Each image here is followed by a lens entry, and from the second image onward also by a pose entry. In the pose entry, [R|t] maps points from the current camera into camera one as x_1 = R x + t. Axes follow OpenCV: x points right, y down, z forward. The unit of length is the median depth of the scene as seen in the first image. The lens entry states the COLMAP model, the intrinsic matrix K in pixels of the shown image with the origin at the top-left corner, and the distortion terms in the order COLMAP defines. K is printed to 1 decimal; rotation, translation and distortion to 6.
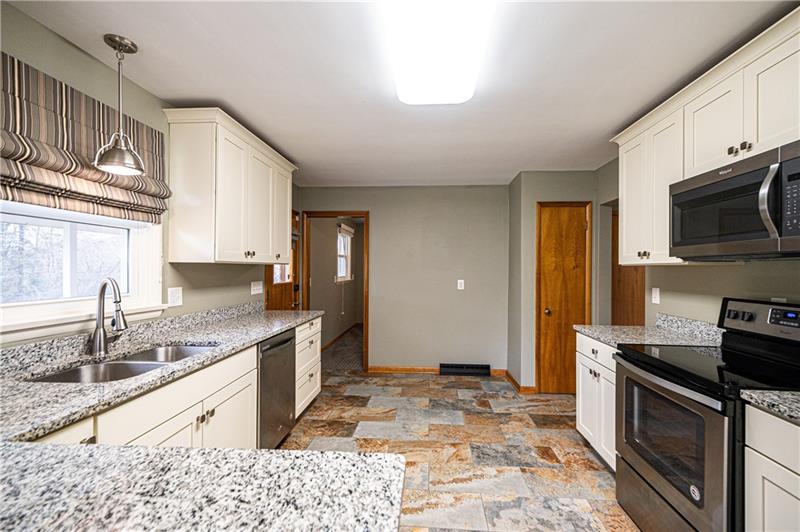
lens RADIAL K [[347.3, 0, 400.0], [0, 347.3, 266.0], [0, 0, 1]] dist [-0.001242, -0.000105]
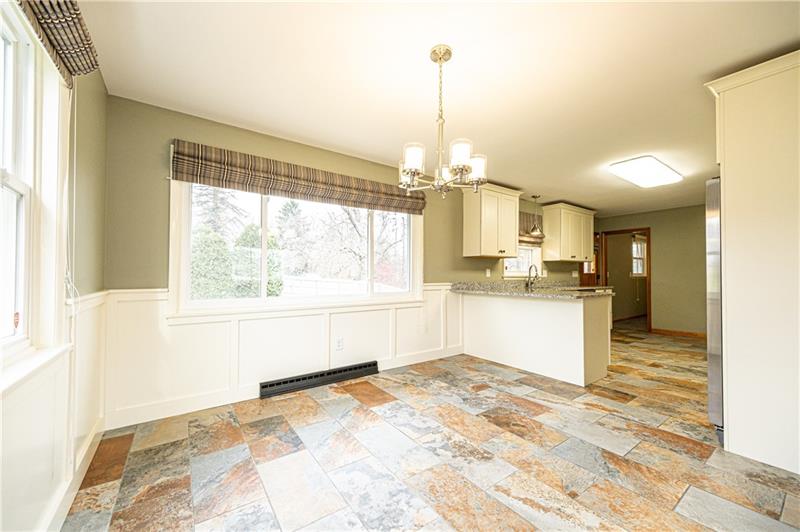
lens RADIAL K [[313.0, 0, 400.0], [0, 313.0, 266.0], [0, 0, 1]] dist [0.000008, 0.000080]
pose [[0.644569, -0.020899, -0.764261, 0.519130], [0.003146, 0.999690, -0.024684, 0.091400], [0.764540, 0.013506, 0.644435, -1.526246]]
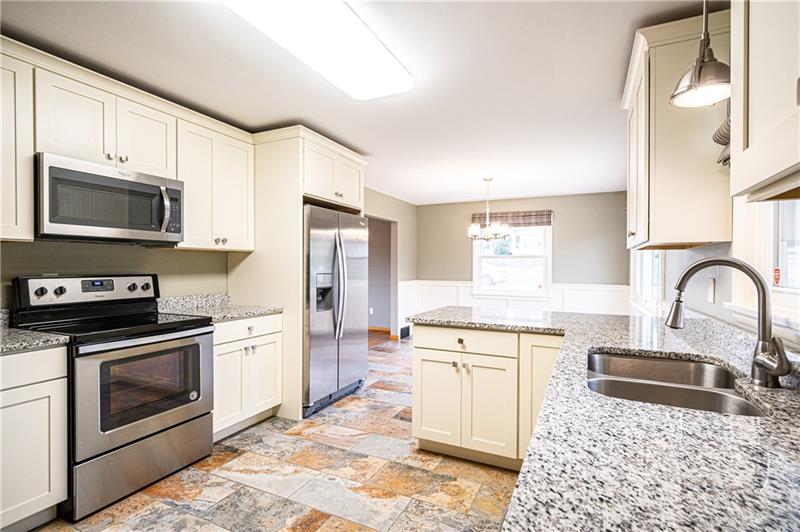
lens RADIAL K [[383.5, 0, 400.0], [0, 383.5, 266.0], [0, 0, 1]] dist [0.001263, 0.000516]
pose [[-0.931774, -0.009486, 0.362916, -0.398364], [-0.012622, 0.999901, -0.006271, 0.048068], [-0.362821, -0.010424, -0.931801, 1.428324]]
